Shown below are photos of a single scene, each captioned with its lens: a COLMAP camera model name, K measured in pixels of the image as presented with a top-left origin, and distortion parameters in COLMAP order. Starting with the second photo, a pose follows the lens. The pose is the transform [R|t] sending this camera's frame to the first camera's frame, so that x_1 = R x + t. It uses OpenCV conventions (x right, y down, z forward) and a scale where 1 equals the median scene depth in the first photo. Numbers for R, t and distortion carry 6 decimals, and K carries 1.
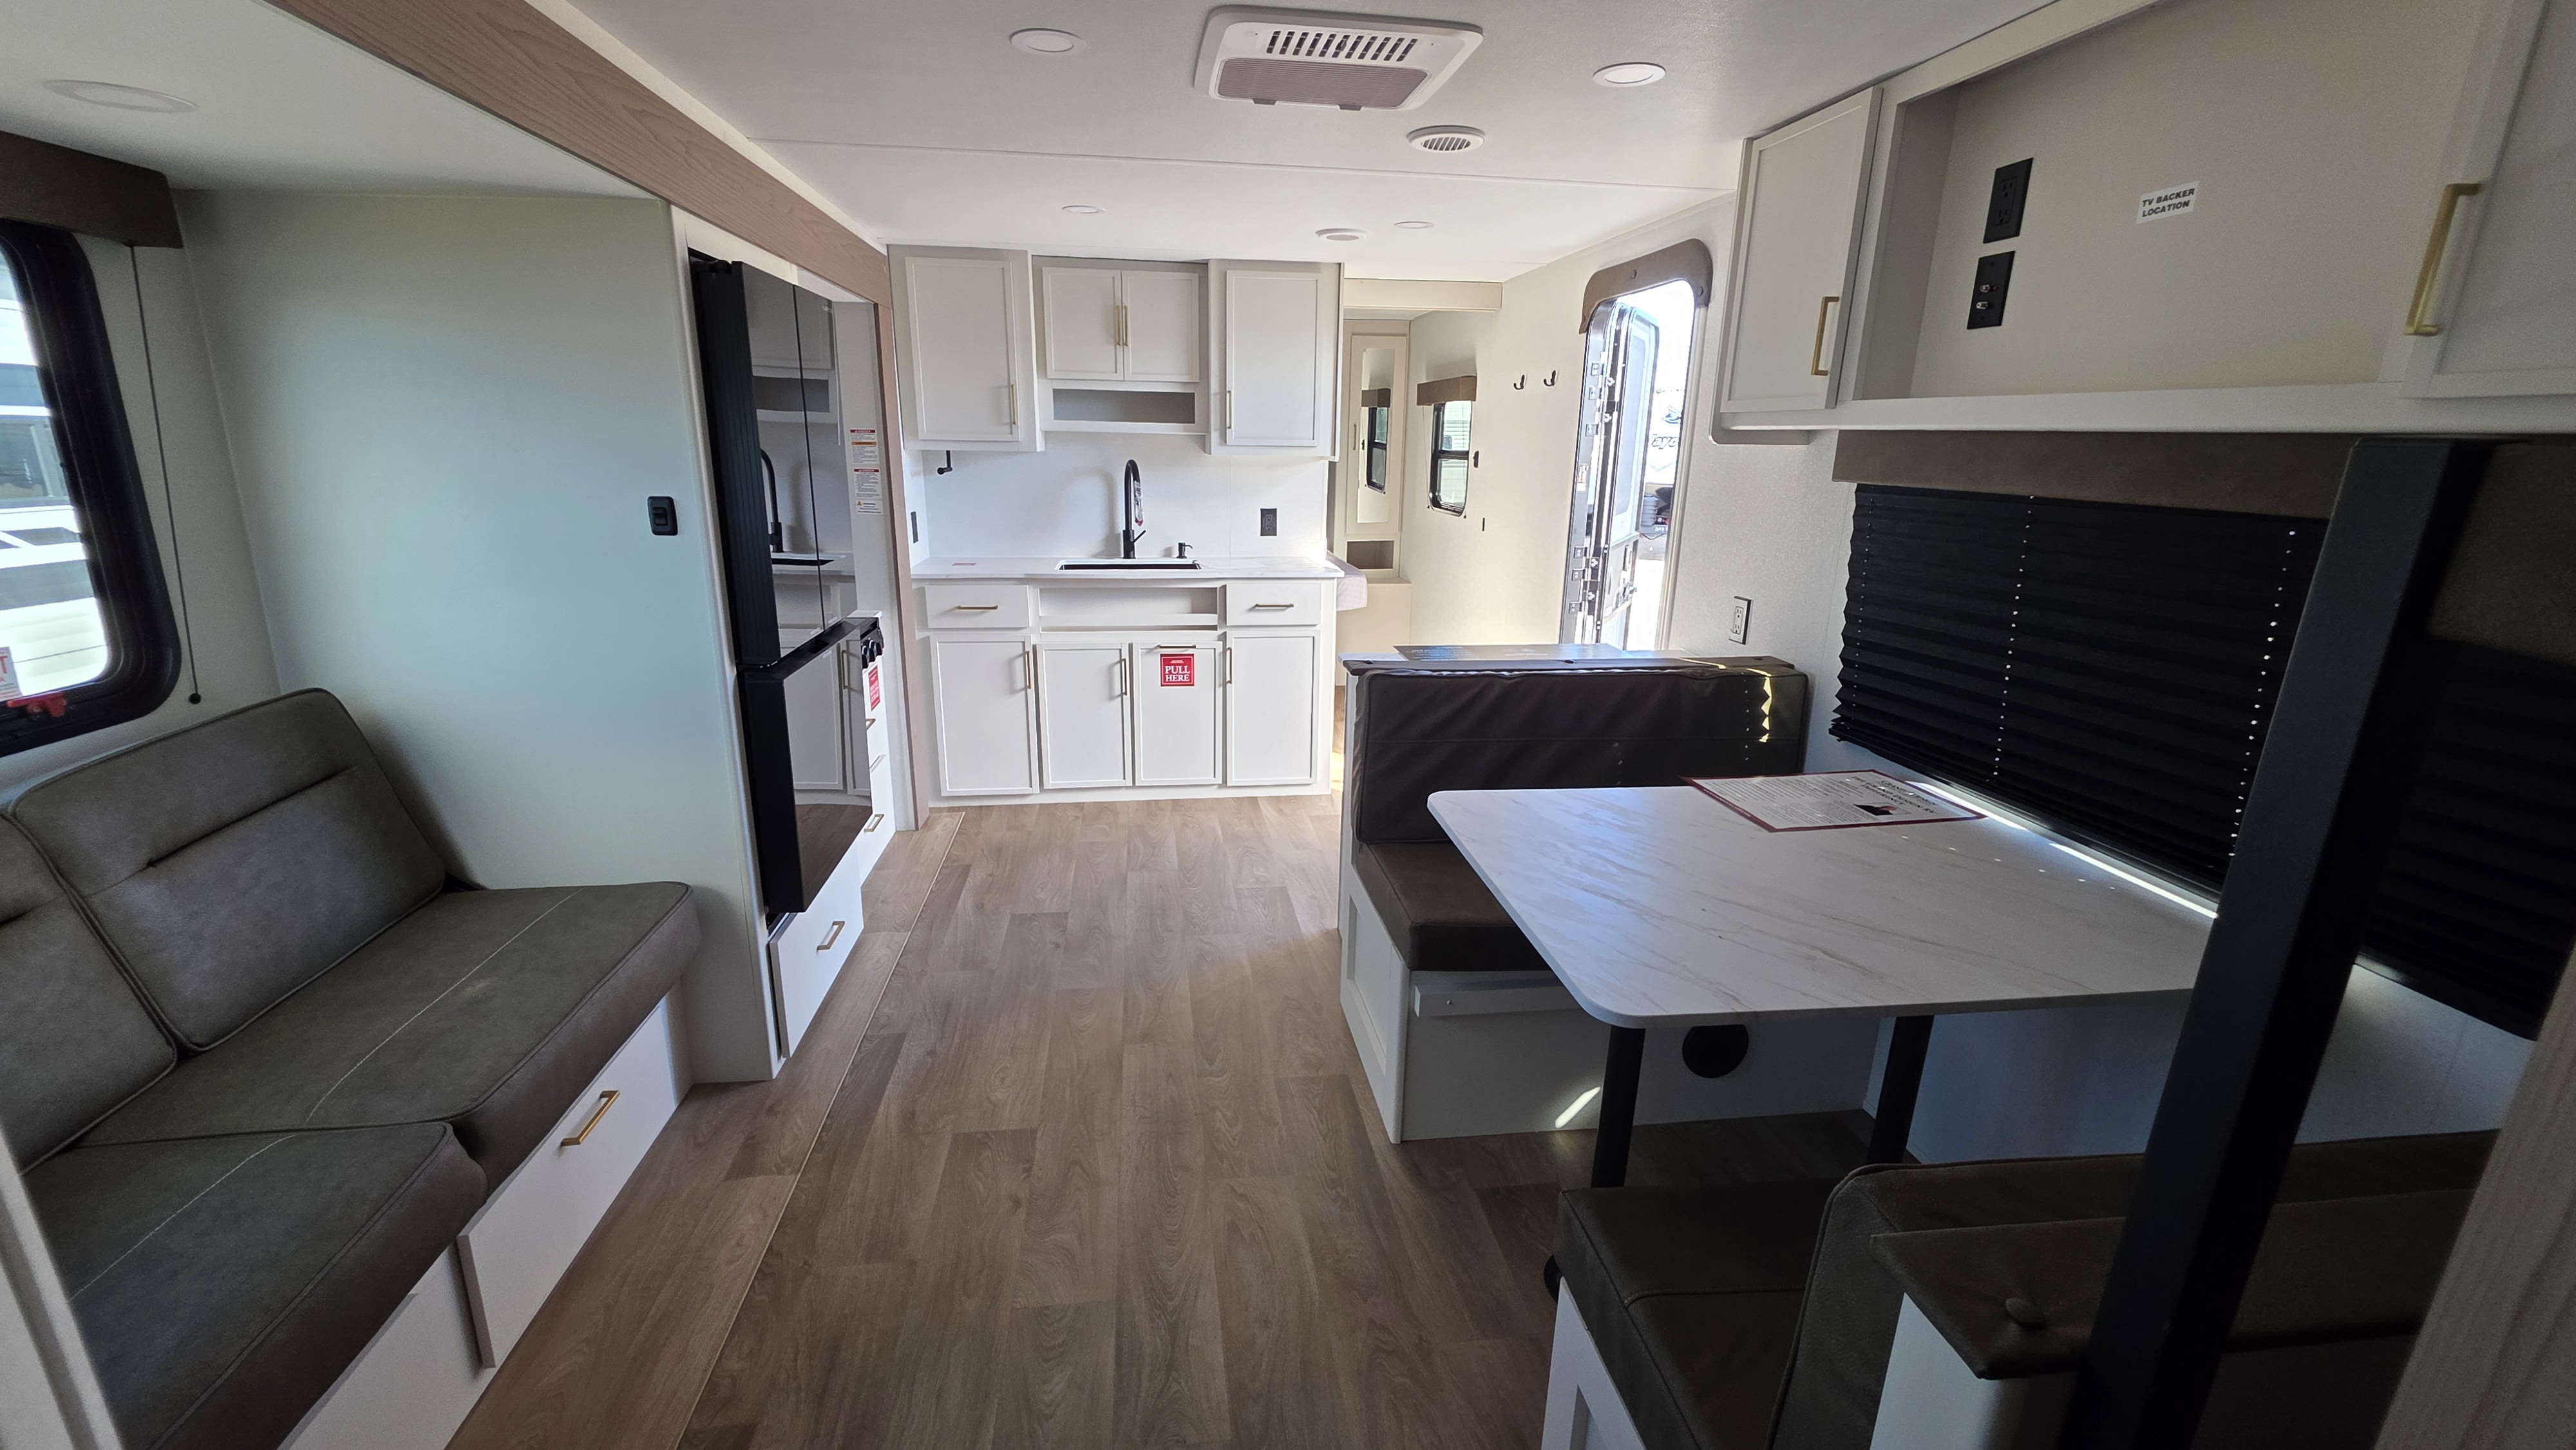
lens RADIAL K [[1025.8, 0, 1280.9], [0, 1025.8, 718.8], [0, 0, 1]] dist [-0.001829, -0.000479]
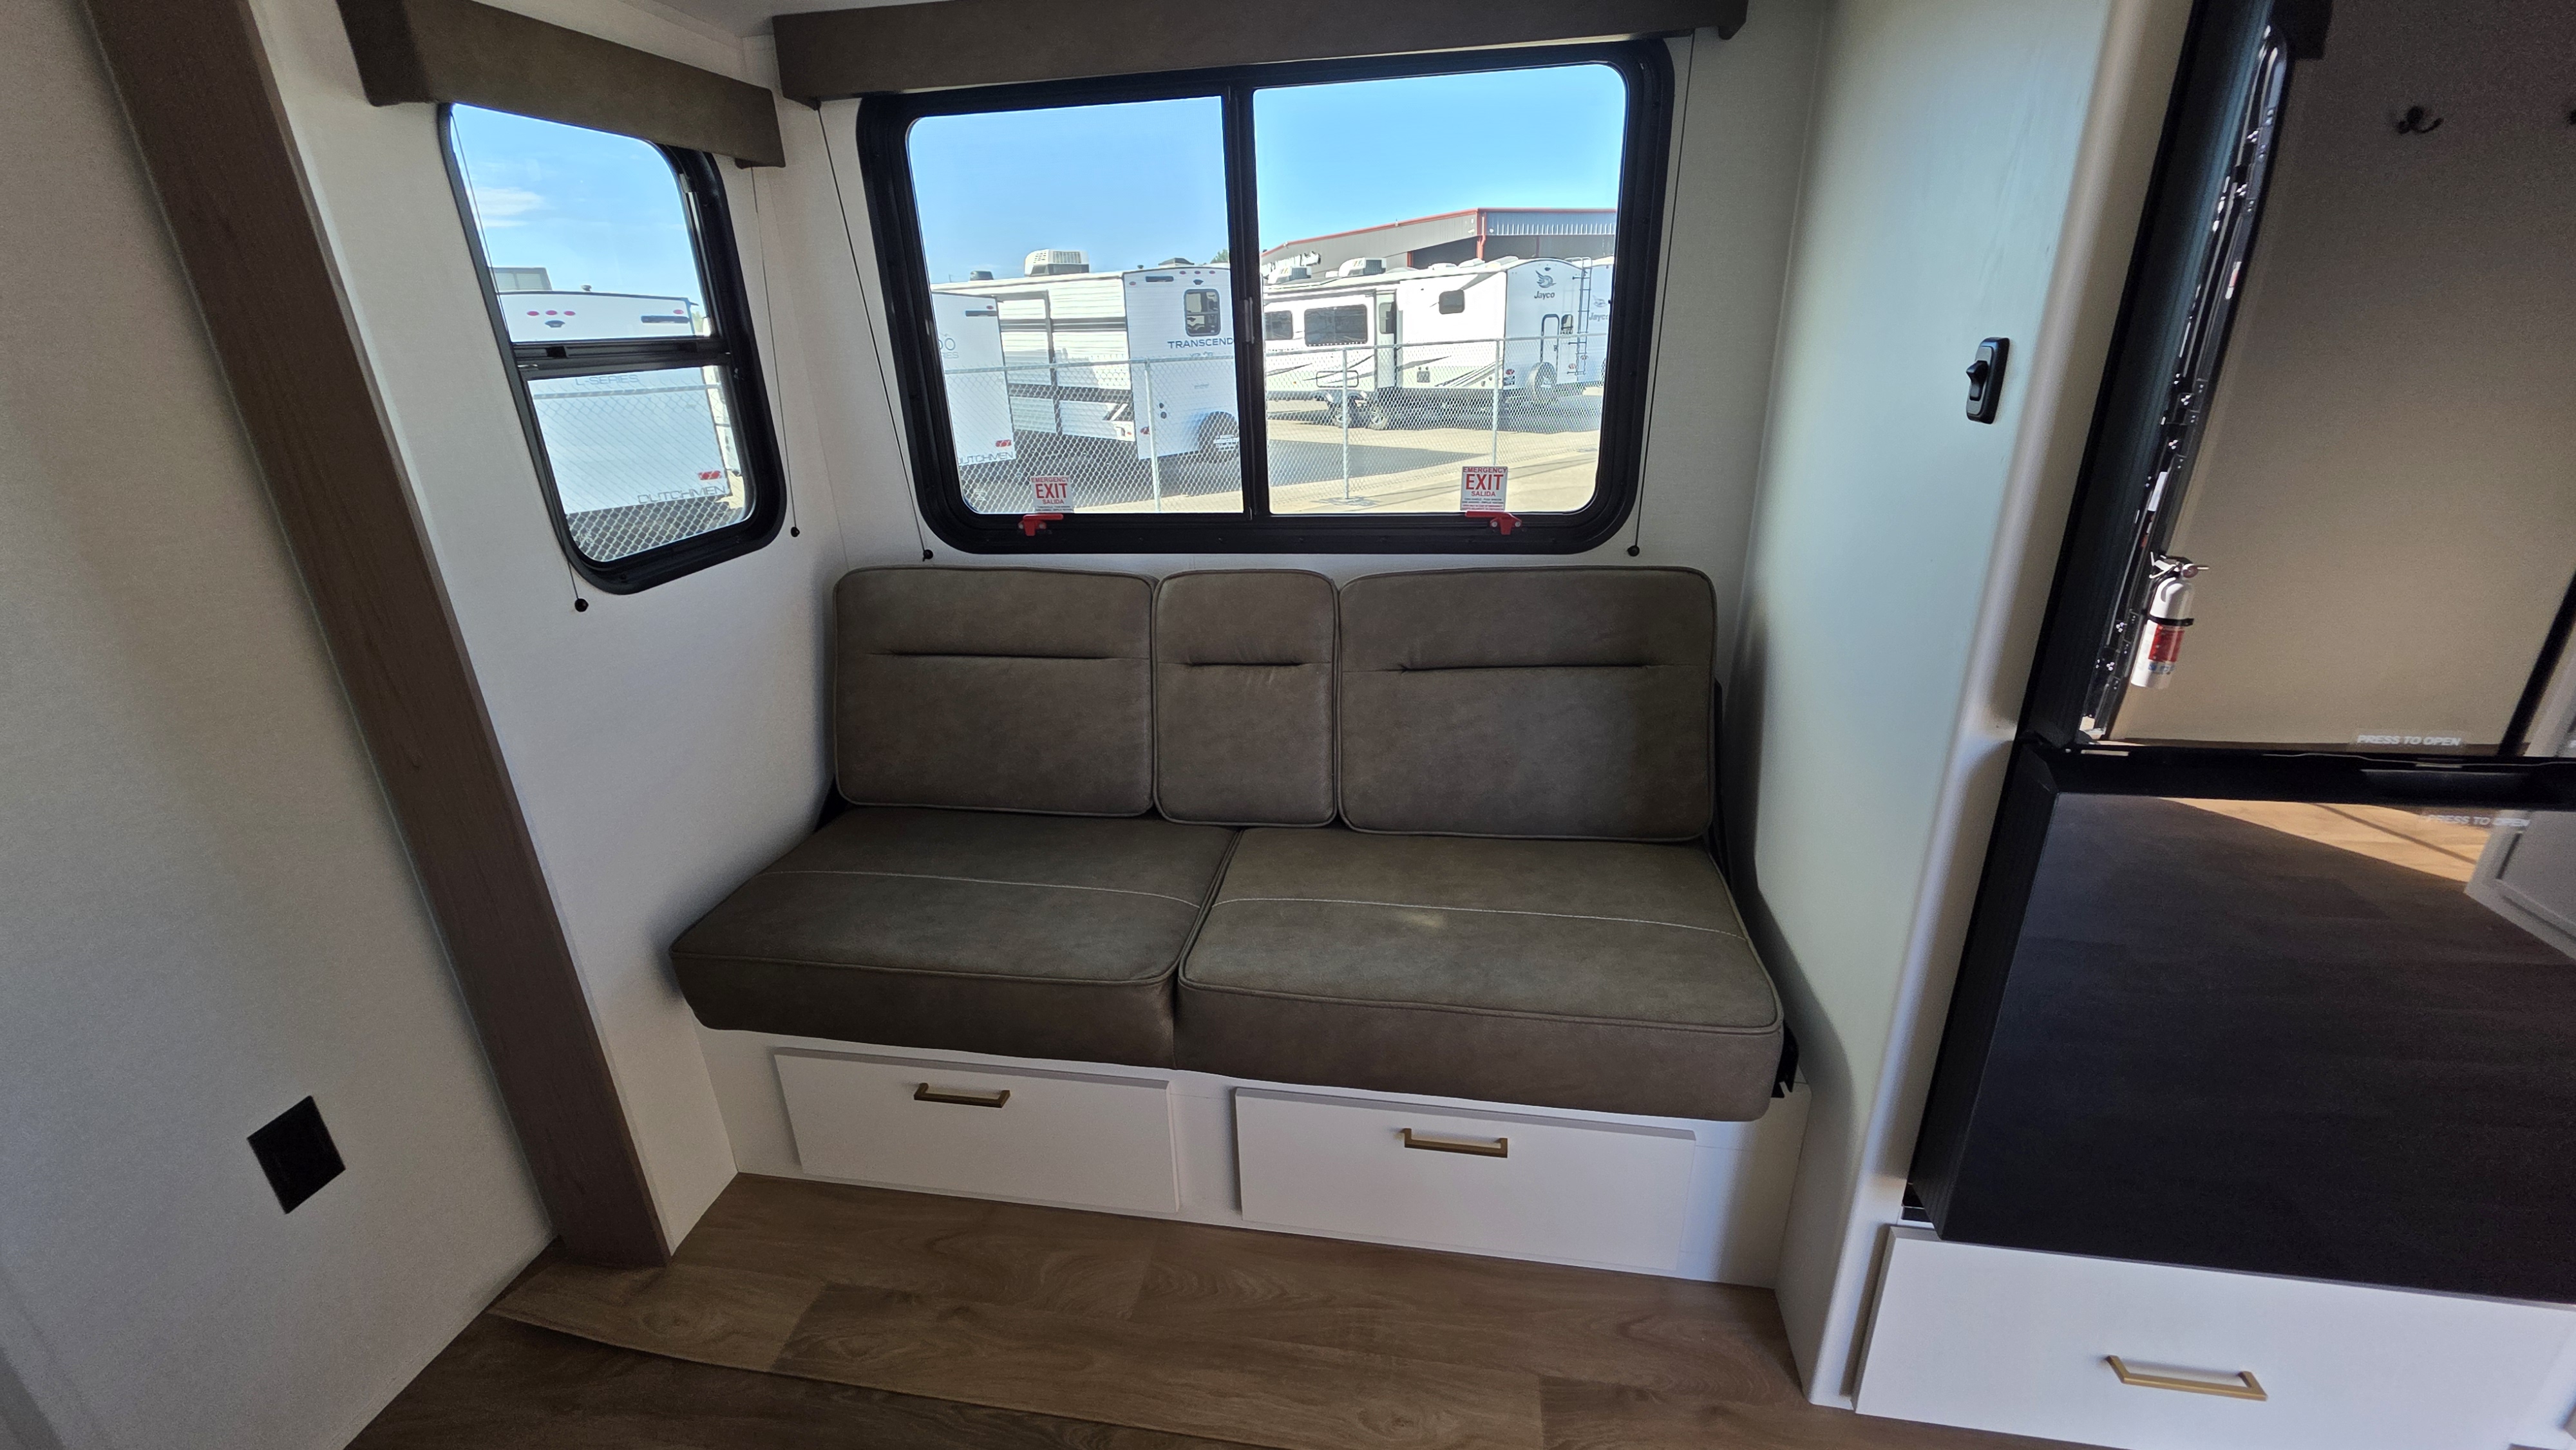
lens RADIAL K [[1025.8, 0, 1280.9], [0, 1025.8, 718.8], [0, 0, 1]] dist [-0.001829, -0.000479]
pose [[-0.299198, 0.327387, -0.896269, -0.027980], [-0.227314, 0.887799, 0.400177, -0.209930], [0.926719, 0.323467, -0.191208, 1.003689]]
